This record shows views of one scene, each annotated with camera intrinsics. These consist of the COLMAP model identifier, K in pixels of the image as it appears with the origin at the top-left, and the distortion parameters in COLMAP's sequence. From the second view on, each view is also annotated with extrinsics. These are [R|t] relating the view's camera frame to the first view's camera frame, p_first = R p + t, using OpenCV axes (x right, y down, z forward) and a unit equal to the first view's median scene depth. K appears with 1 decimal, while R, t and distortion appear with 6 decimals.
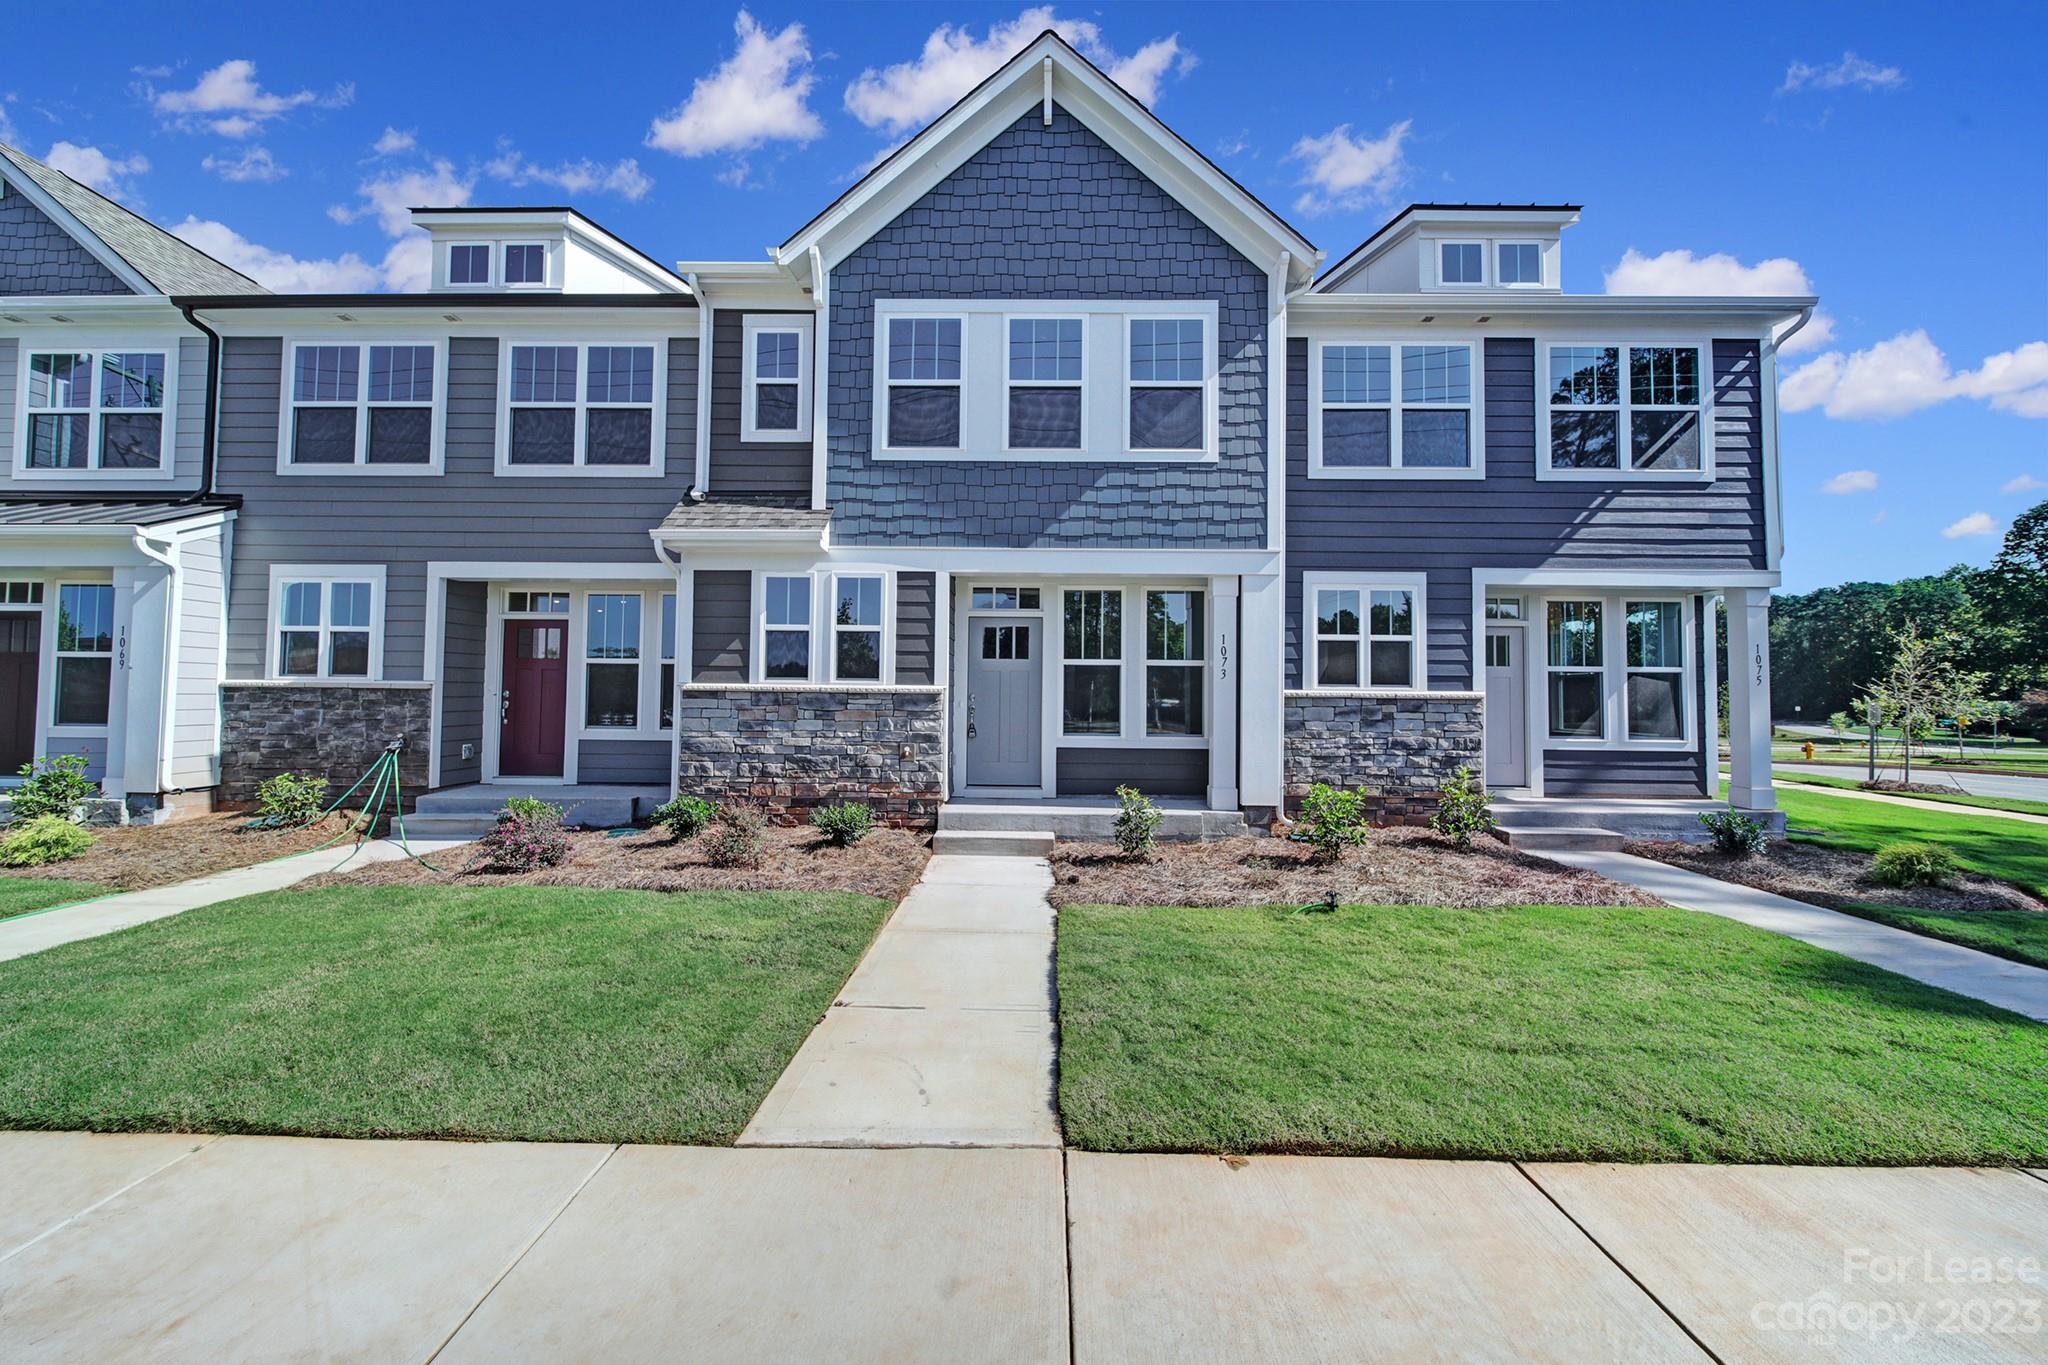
lens RADIAL K [[739.4, 0, 1020.7], [0, 739.4, 663.1], [0, 0, 1]] dist [-0.000022, -0.000051]
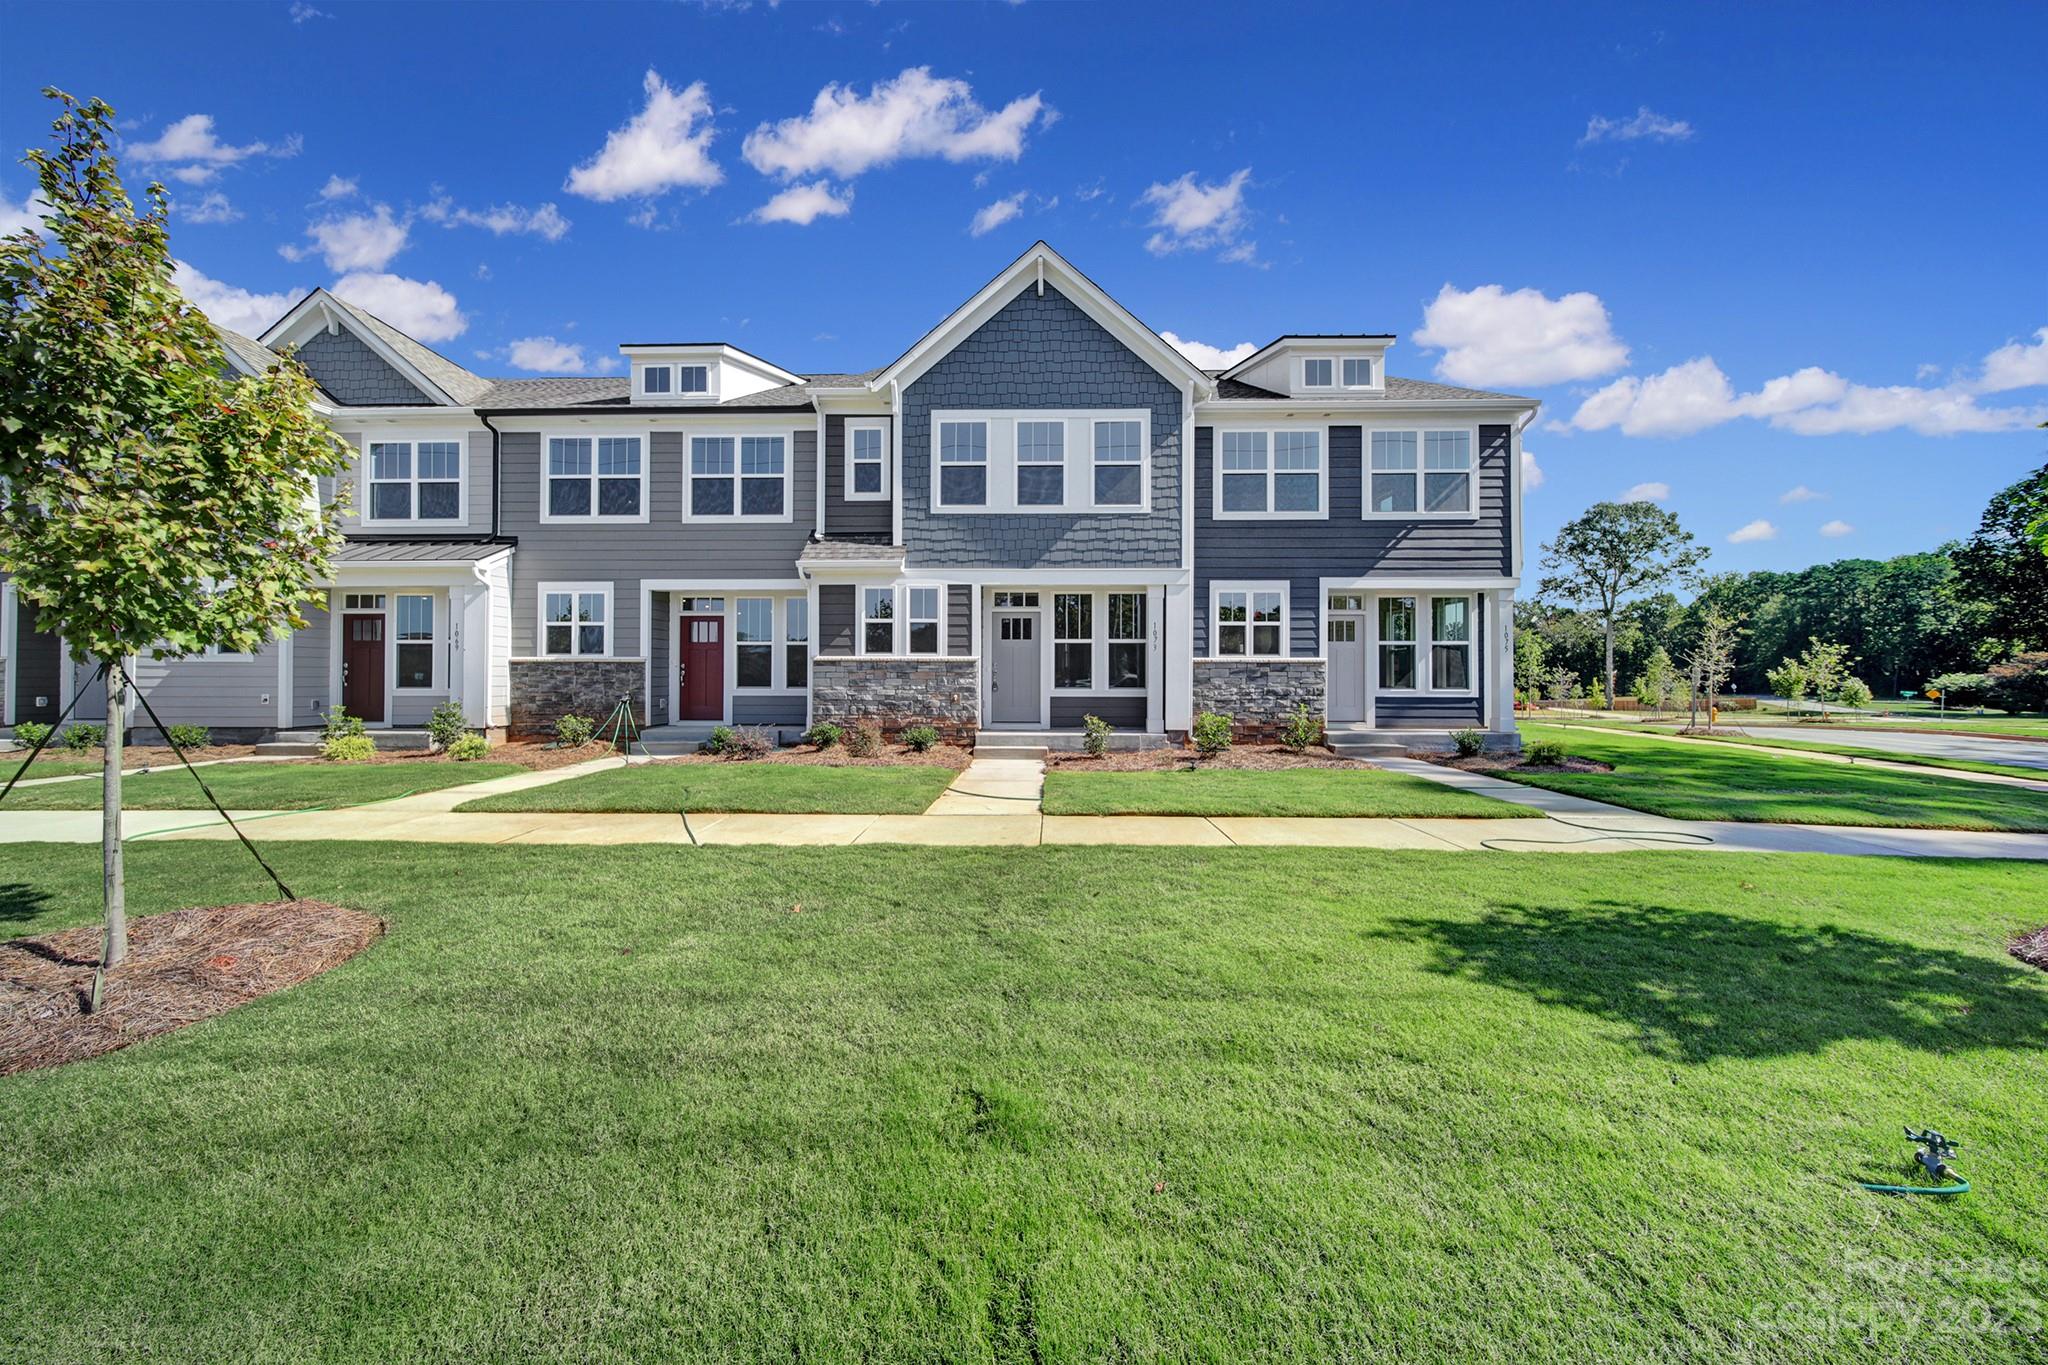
lens RADIAL K [[739.4, 0, 1020.7], [0, 739.4, 663.1], [0, 0, 1]] dist [-0.000022, -0.000051]
pose [[0.999912, -0.008515, -0.010191, 0.003585], [0.008741, 0.999712, 0.022353, 0.009834], [0.009998, -0.022441, 0.999698, -0.564559]]
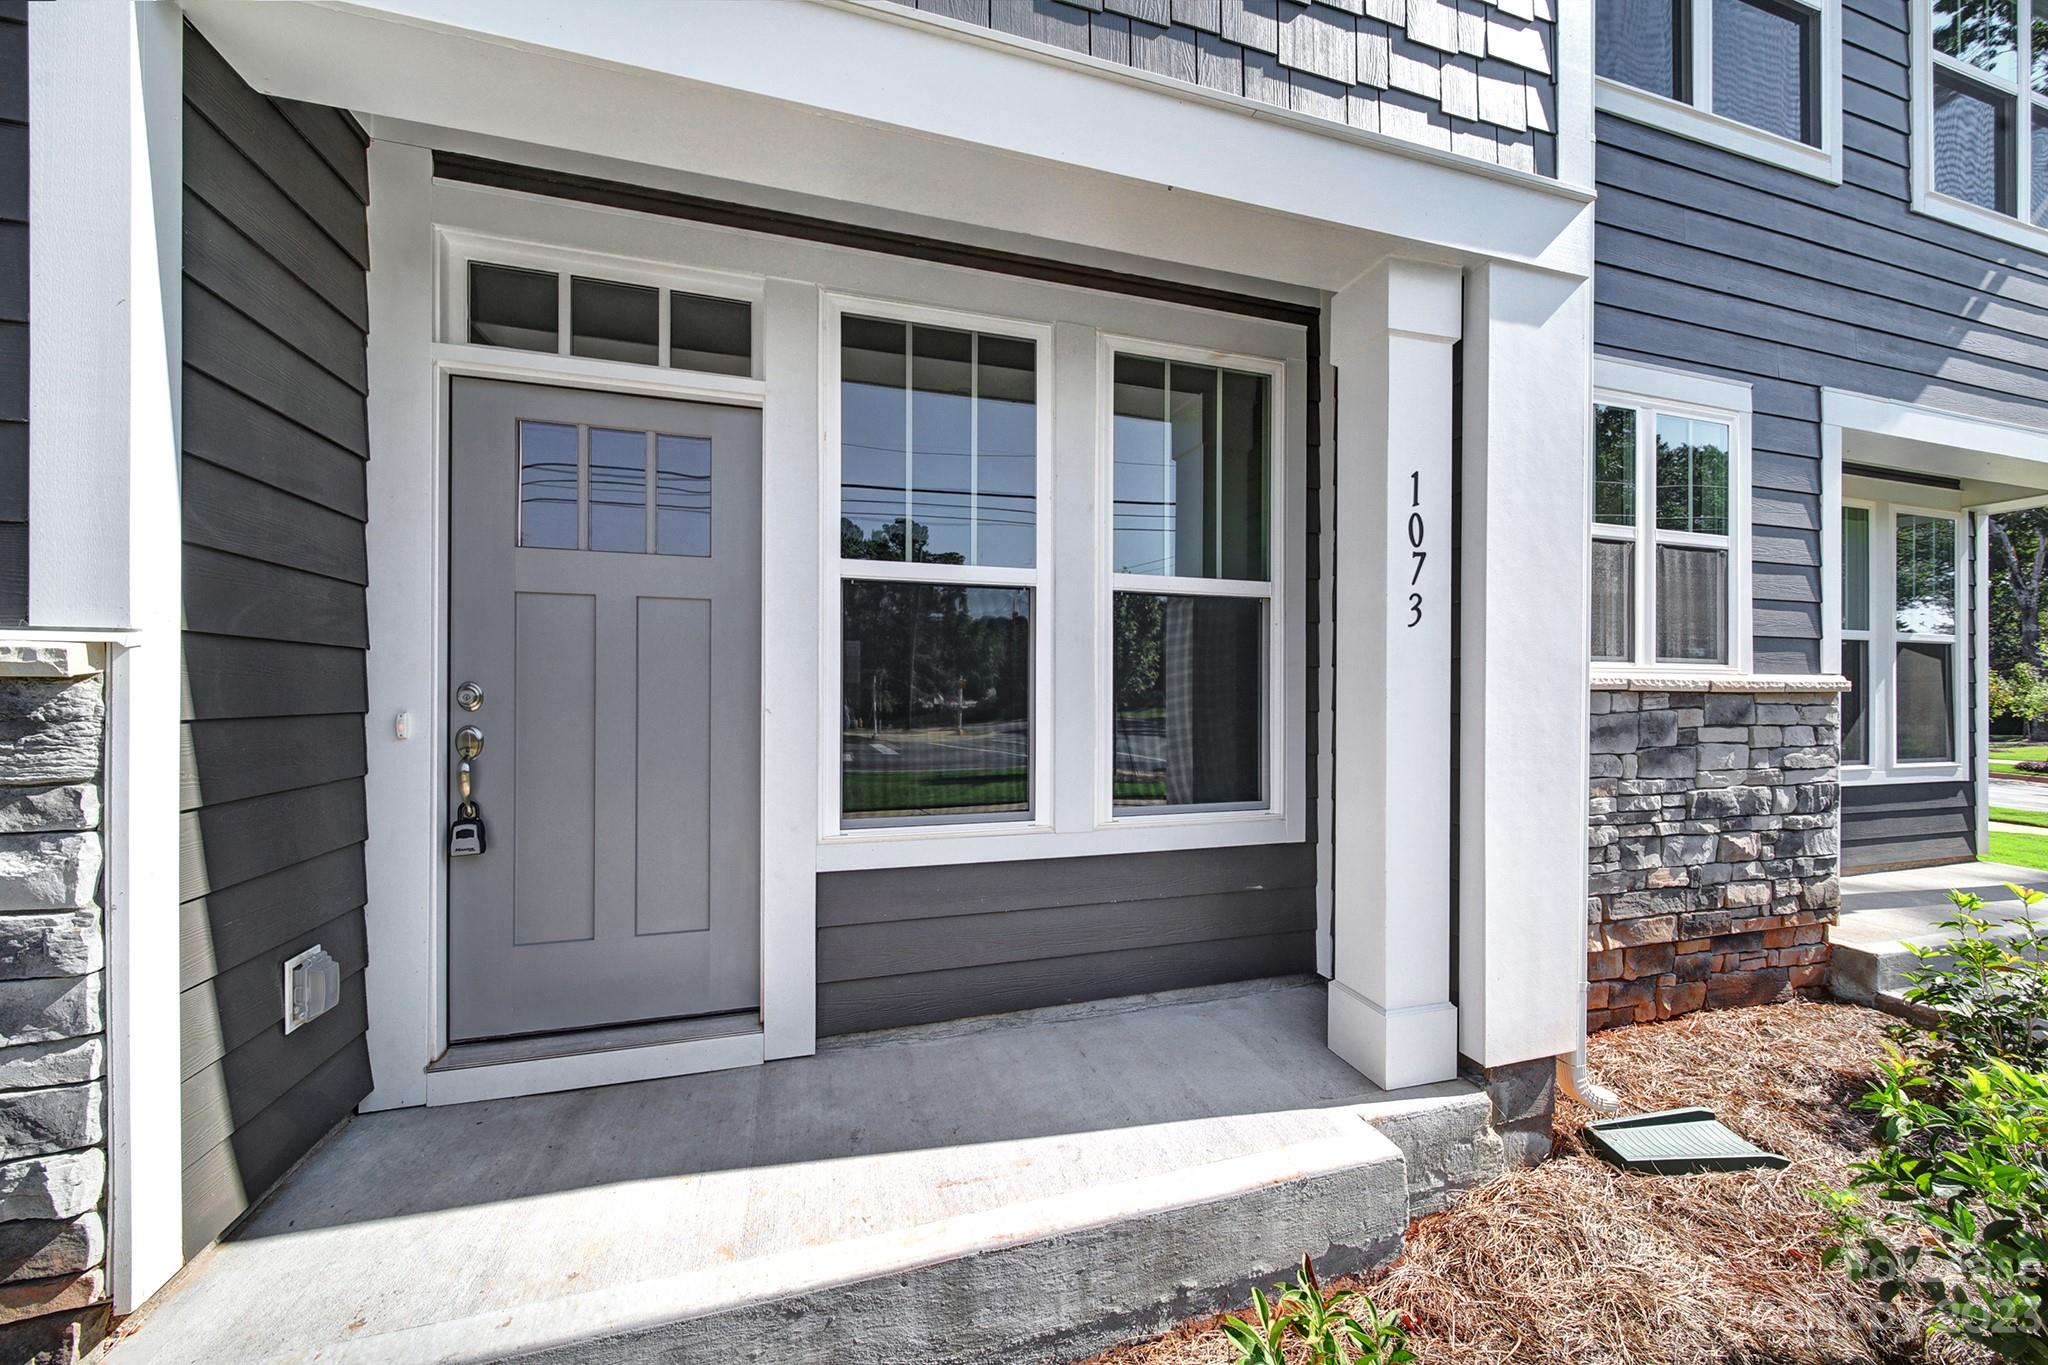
lens RADIAL K [[741.2, 0, 1030.7], [0, 741.2, 687.9], [0, 0, 1]] dist [-0.000227, -0.000019]
pose [[0.951608, -0.005060, 0.307272, 0.042674], [-0.005076, 0.999469, 0.032177, 0.035535], [-0.307272, -0.032180, 0.951078, 0.750479]]
